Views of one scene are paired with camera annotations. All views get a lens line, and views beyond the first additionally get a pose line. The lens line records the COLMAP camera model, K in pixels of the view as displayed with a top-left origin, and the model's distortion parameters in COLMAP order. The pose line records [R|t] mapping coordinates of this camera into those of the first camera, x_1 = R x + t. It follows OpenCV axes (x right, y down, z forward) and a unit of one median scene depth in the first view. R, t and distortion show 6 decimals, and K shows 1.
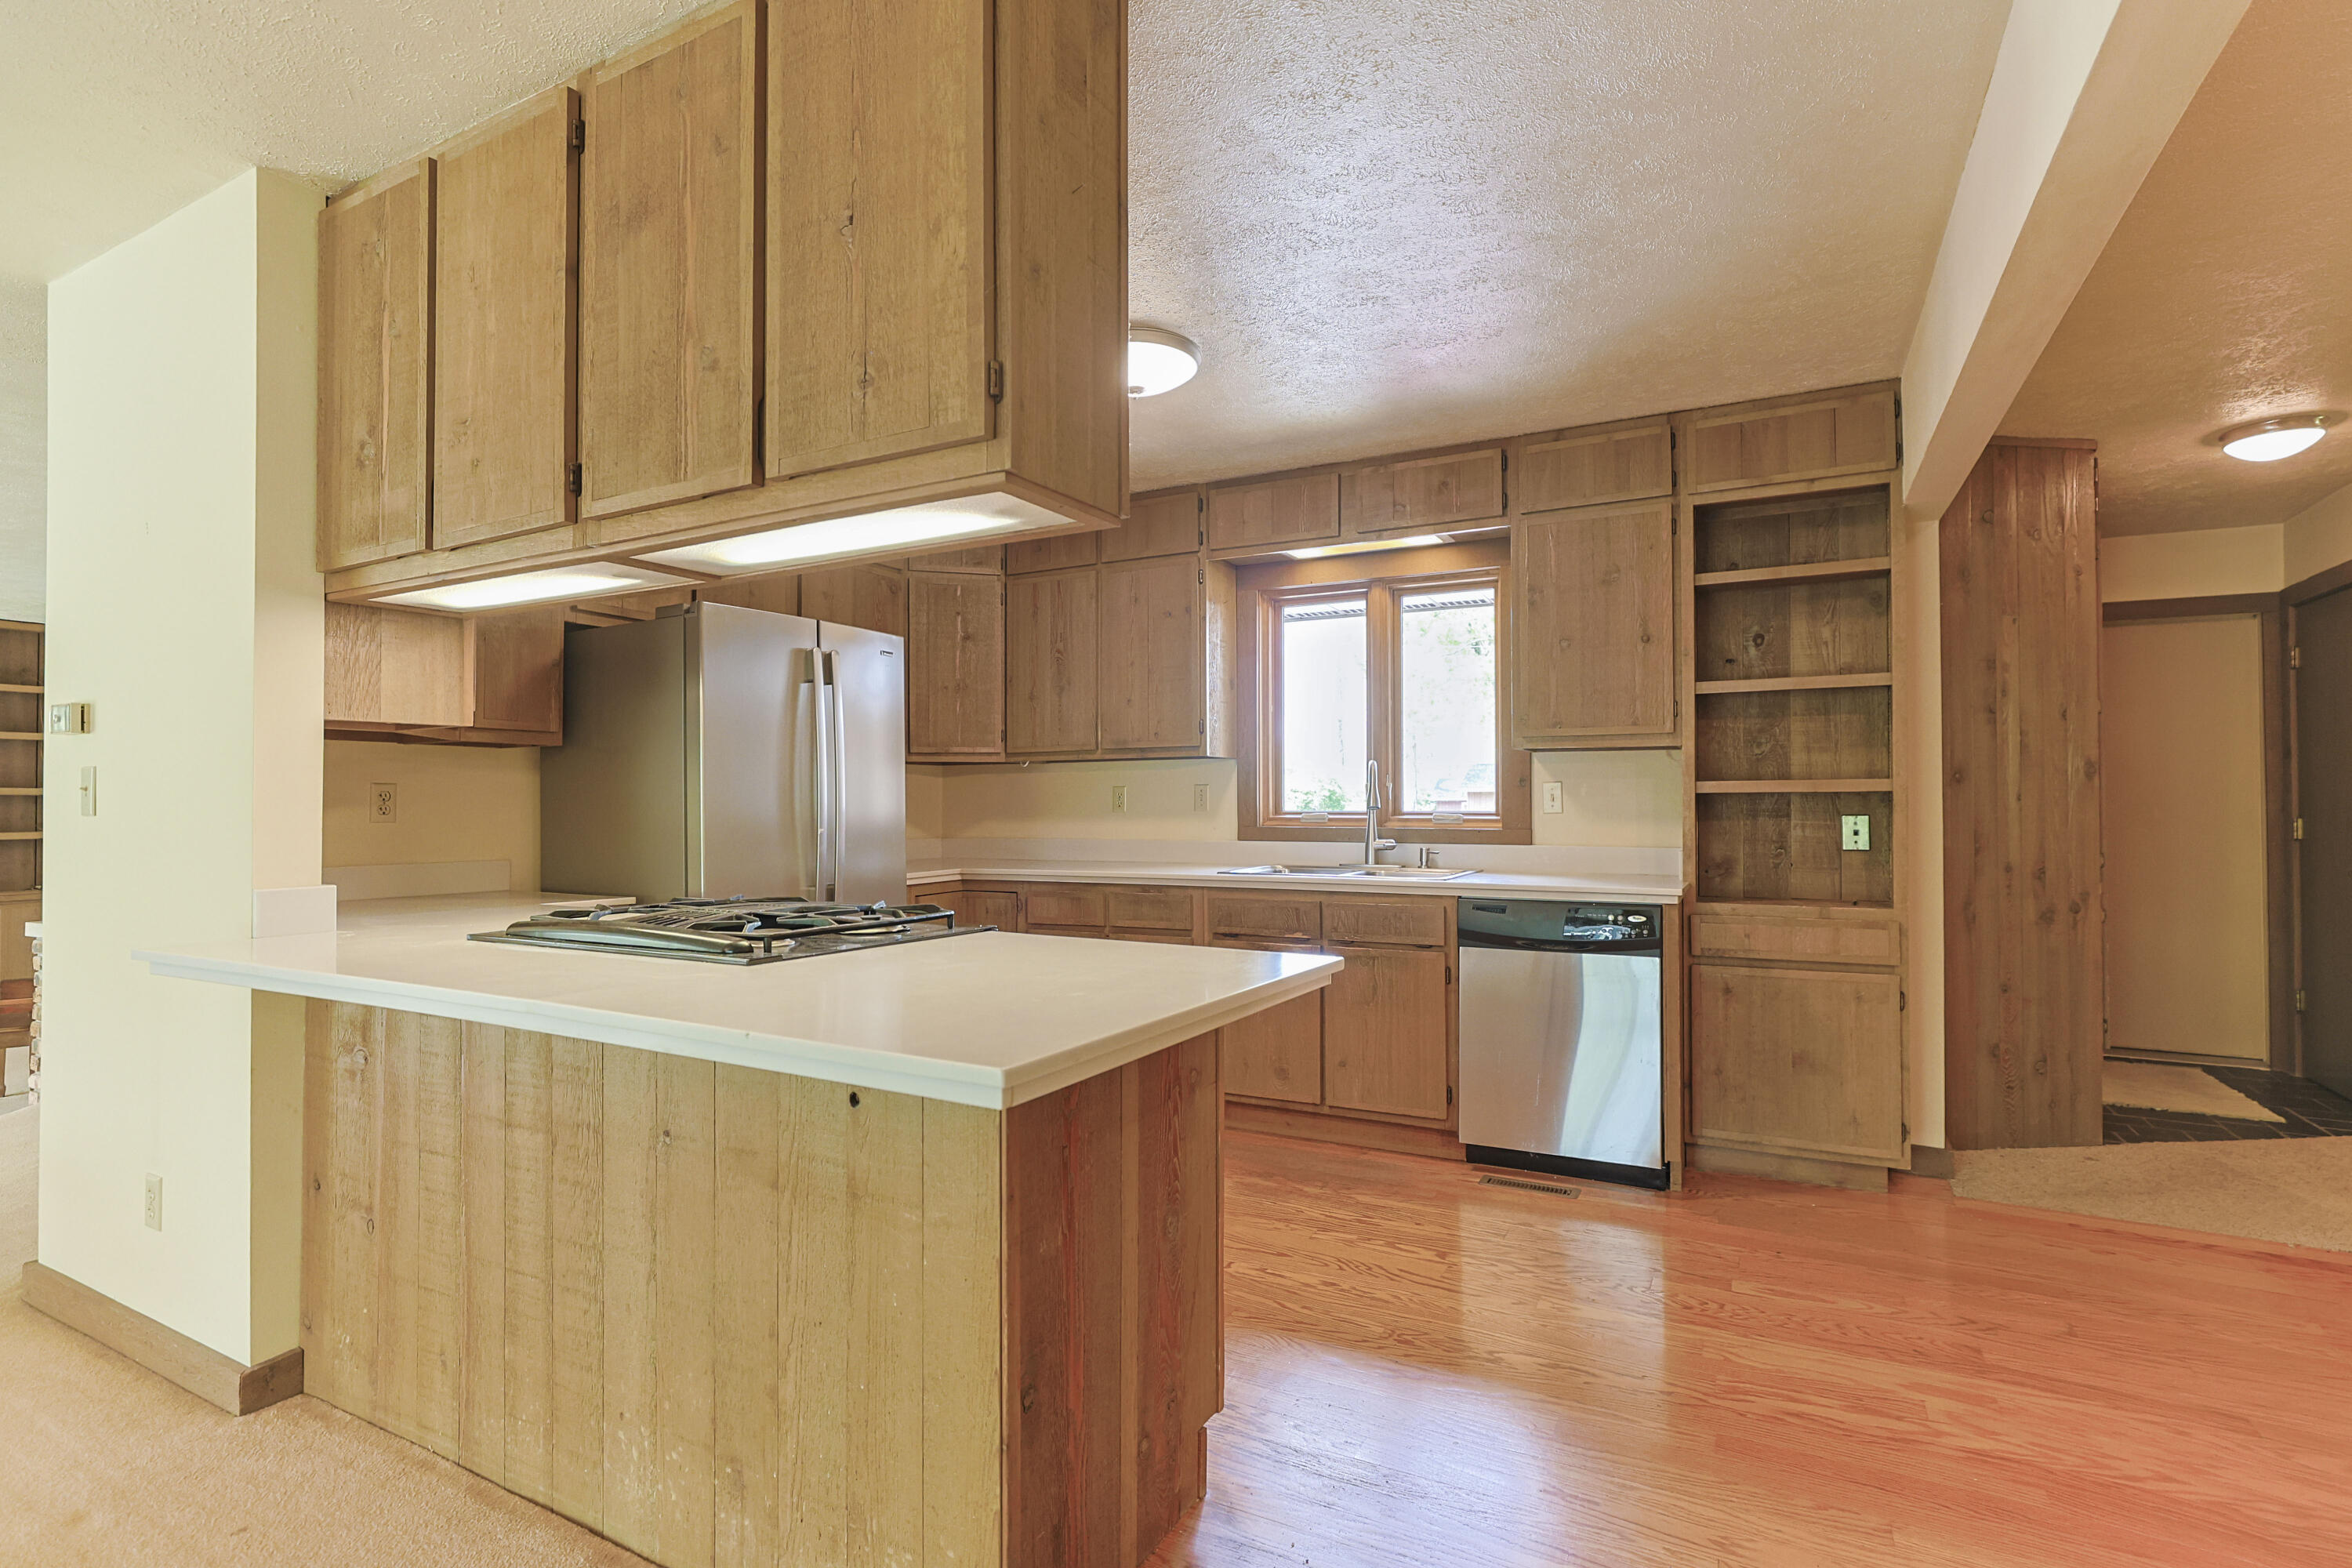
lens RADIAL K [[1143.9, 0, 1185.4], [0, 1143.9, 787.2], [0, 0, 1]] dist [-0.018365, 0.014265]
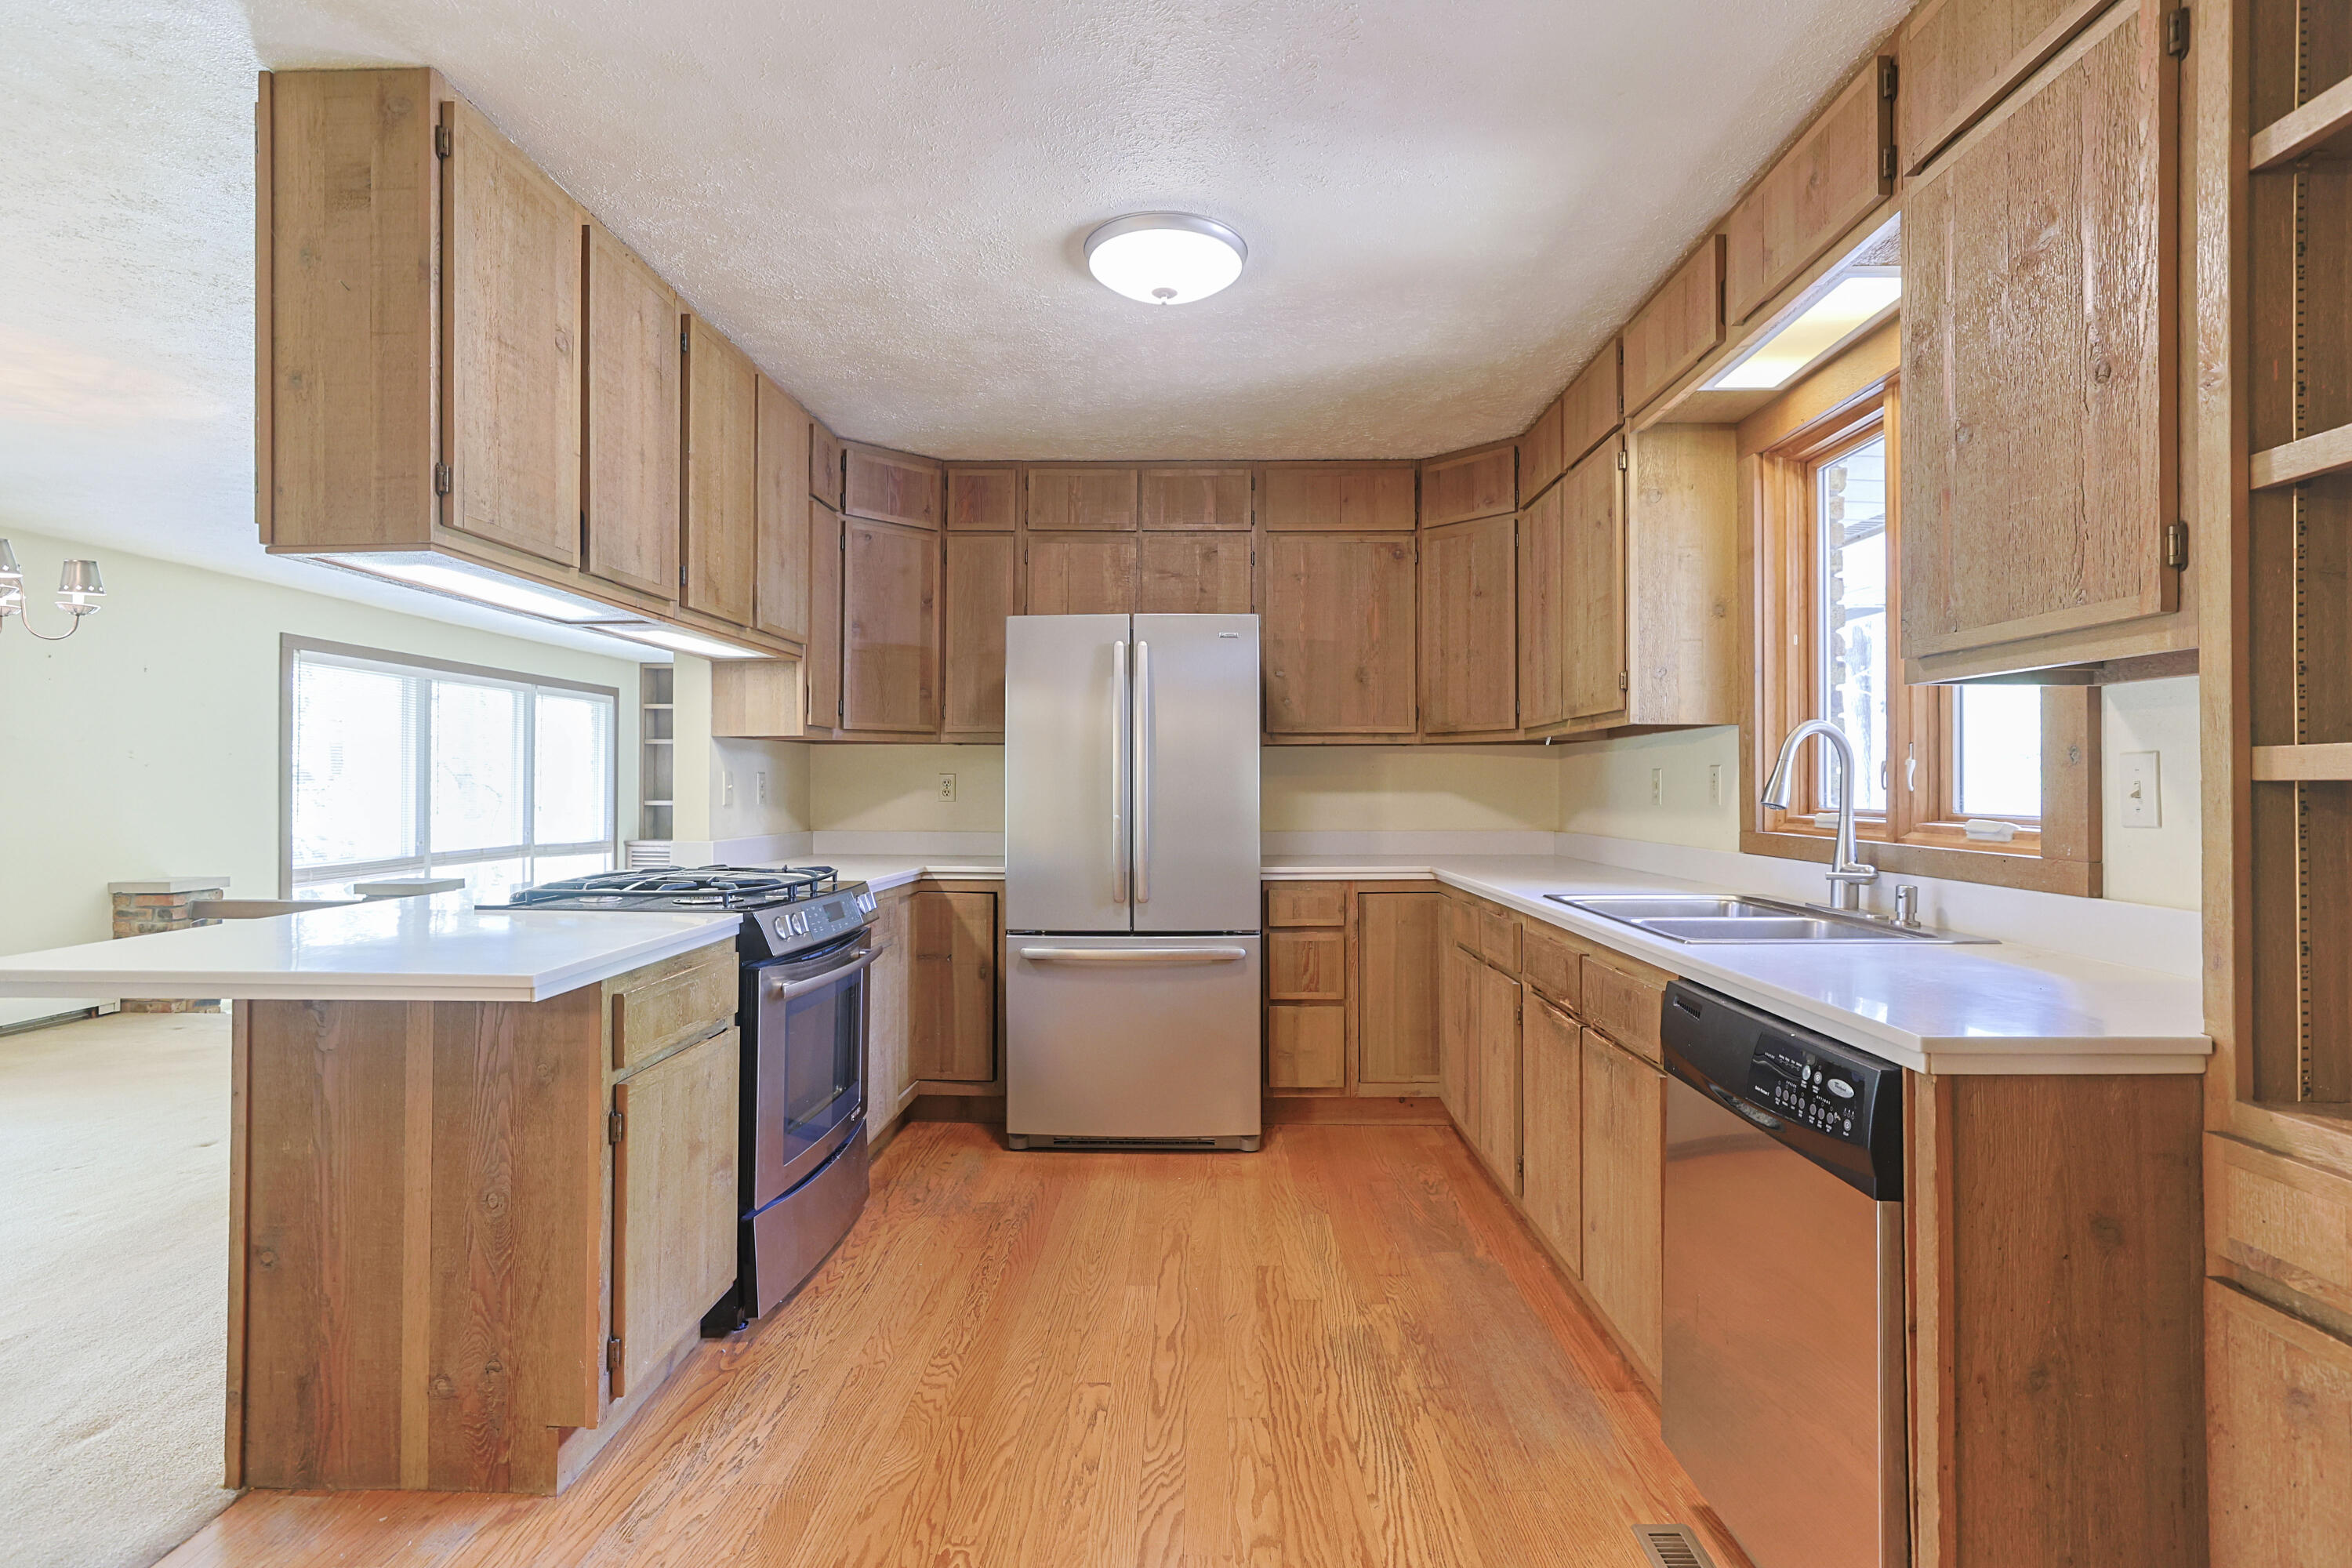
lens RADIAL K [[1143.9, 0, 1195.4], [0, 1143.9, 771.5], [0, 0, 1]] dist [-0.018365, 0.014265]
pose [[0.446196, -0.005306, -0.894919, 0.633576], [0.008889, 0.999959, -0.001497, -0.000321], [0.894891, -0.007287, 0.446225, 0.585224]]
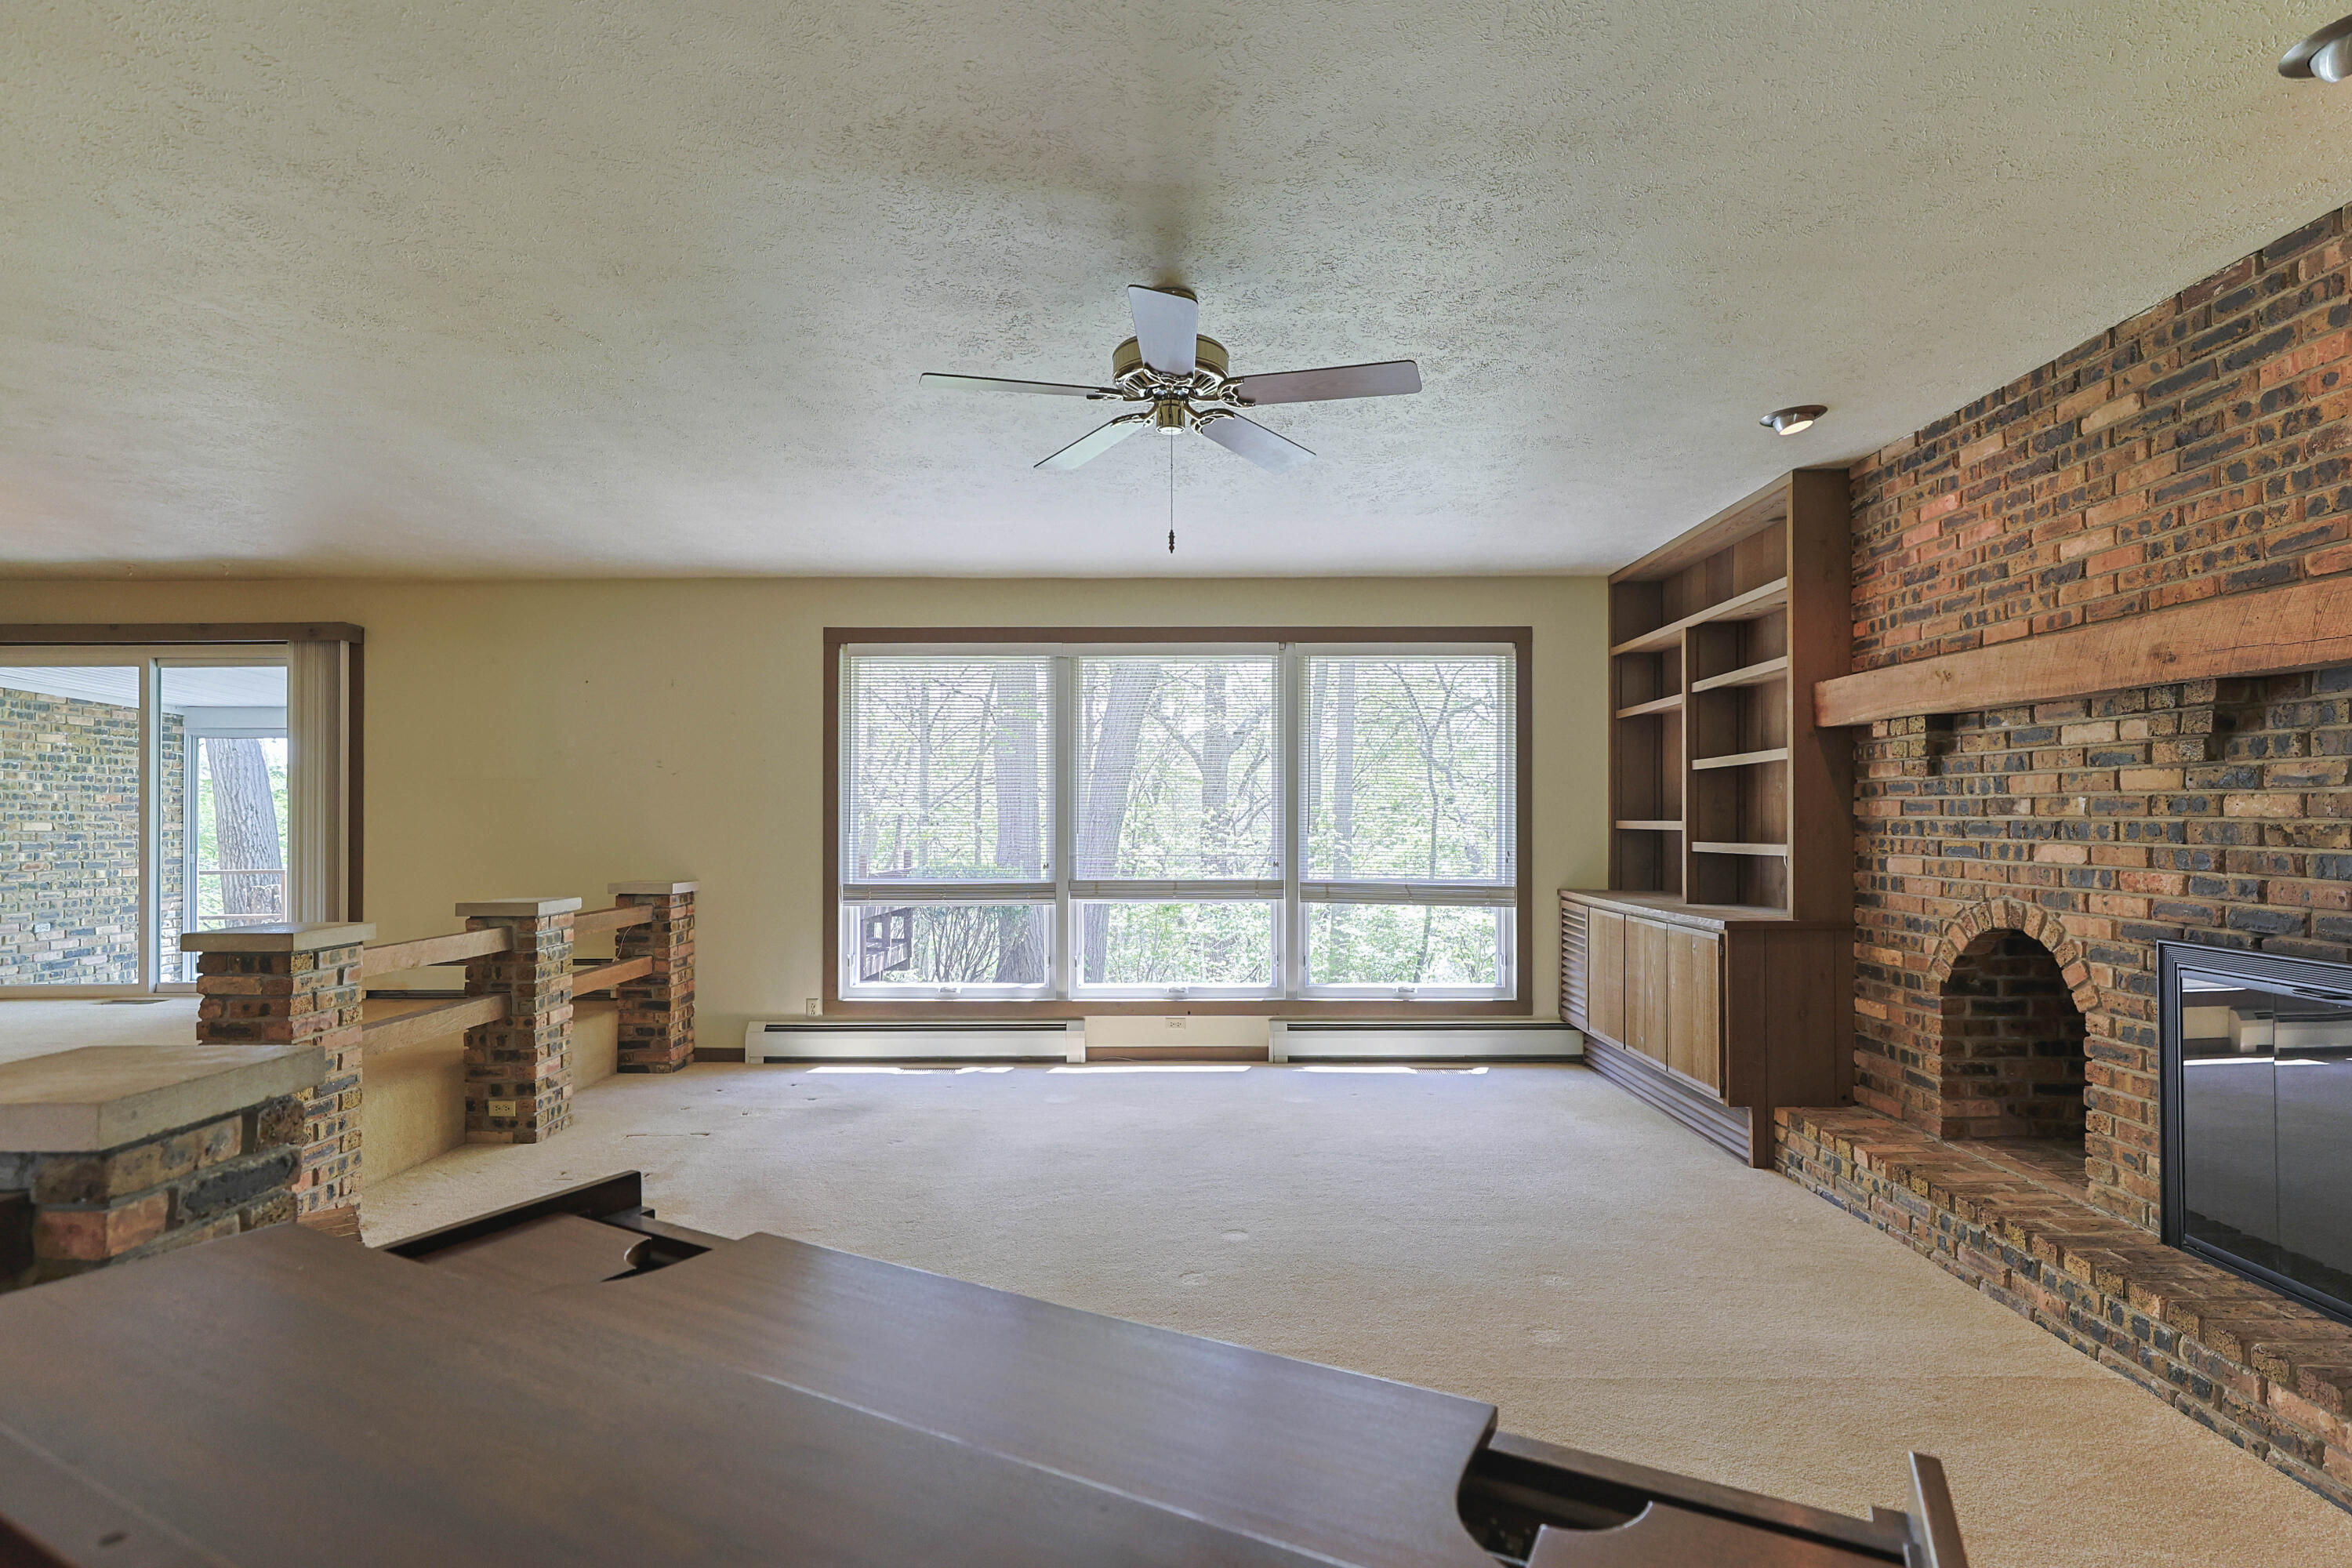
lens RADIAL K [[1143.9, 0, 1200.2], [0, 1143.9, 804.9], [0, 0, 1]] dist [-0.018365, 0.014265]
pose [[-0.886836, 0.000318, -0.462084, -1.467384], [0.010639, 0.999749, -0.019731, 0.067694], [0.461961, -0.022414, -0.886617, 1.891495]]
